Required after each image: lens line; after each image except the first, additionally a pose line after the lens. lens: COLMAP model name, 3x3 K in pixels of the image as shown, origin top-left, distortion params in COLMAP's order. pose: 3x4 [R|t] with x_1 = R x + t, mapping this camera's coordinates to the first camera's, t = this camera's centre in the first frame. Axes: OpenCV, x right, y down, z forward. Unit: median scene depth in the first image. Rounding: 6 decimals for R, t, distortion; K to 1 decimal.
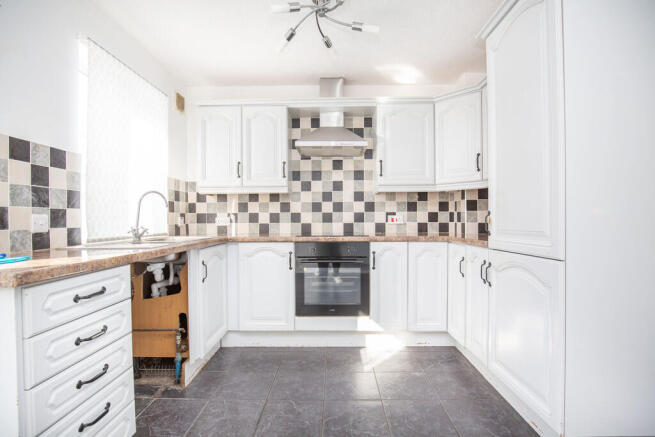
lens RADIAL K [[310.7, 0, 328.5], [0, 310.7, 221.6], [0, 0, 1]] dist [-0.034547, 0.000494]
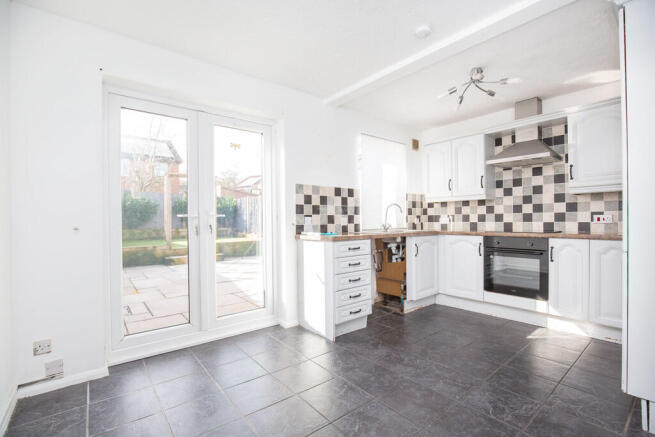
lens RADIAL K [[298.2, 0, 327.5], [0, 298.2, 218.5], [0, 0, 1]] dist [-0.000070, -0.000011]
pose [[0.634257, -0.005108, -0.773106, 0.406070], [-0.000042, 0.999978, -0.006642, -0.001756], [0.773123, 0.004245, 0.634242, -0.311381]]
